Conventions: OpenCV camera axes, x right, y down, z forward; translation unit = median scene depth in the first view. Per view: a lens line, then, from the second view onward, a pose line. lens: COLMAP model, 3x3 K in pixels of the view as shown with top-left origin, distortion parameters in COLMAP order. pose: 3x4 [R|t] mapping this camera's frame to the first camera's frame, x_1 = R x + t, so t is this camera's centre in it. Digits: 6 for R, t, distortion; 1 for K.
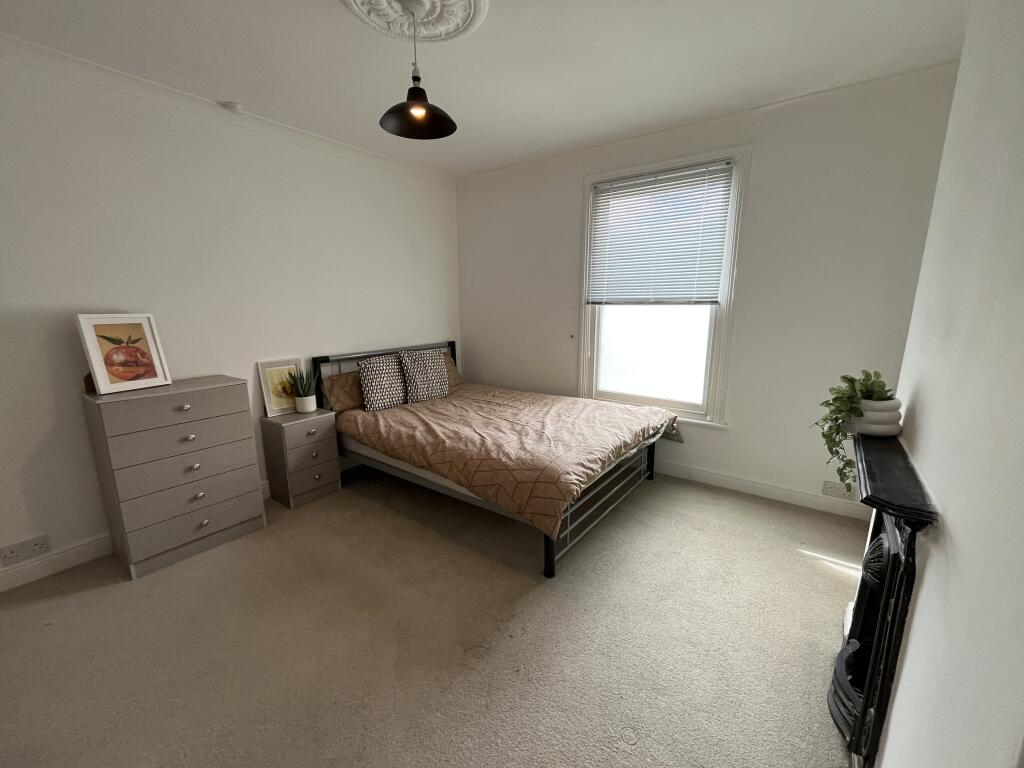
lens RADIAL K [[417.2, 0, 512.0], [0, 417.2, 384.0], [0, 0, 1]] dist [0.000597, 0.000005]
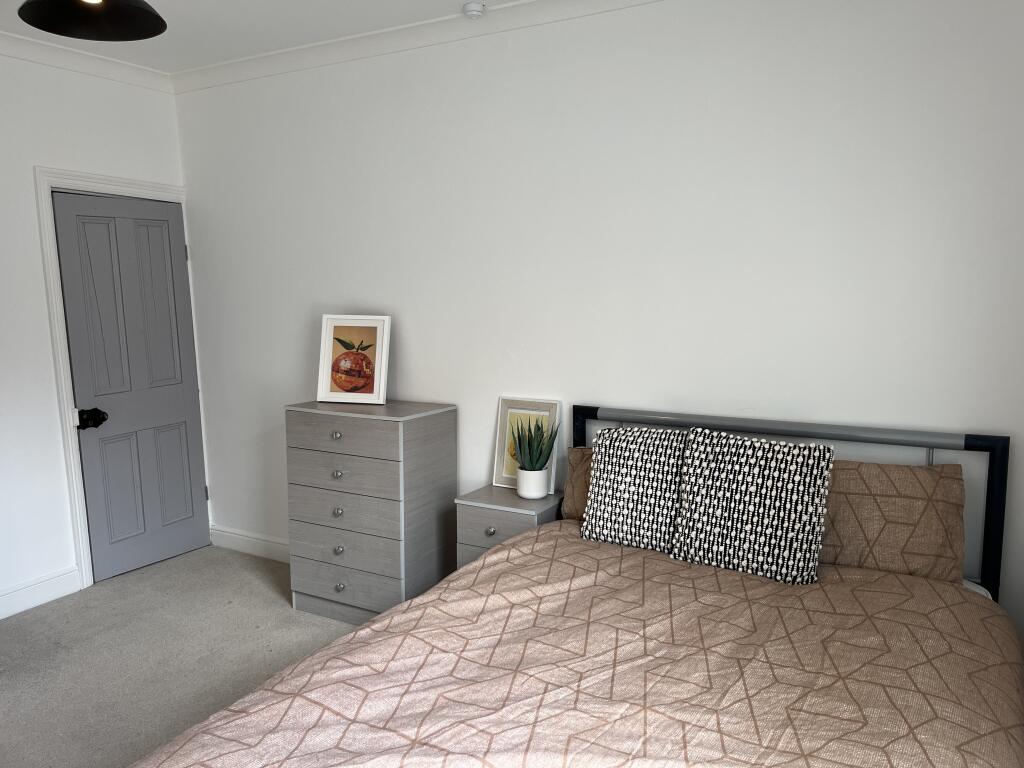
lens RADIAL K [[772.2, 0, 512.0], [0, 772.2, 384.0], [0, 0, 1]] dist [-0.001207, -0.000285]
pose [[0.138310, 0.136816, -0.980893, 0.678403], [-0.184964, 0.976555, 0.110130, -0.258425], [0.972964, 0.166198, 0.160373, 1.057447]]
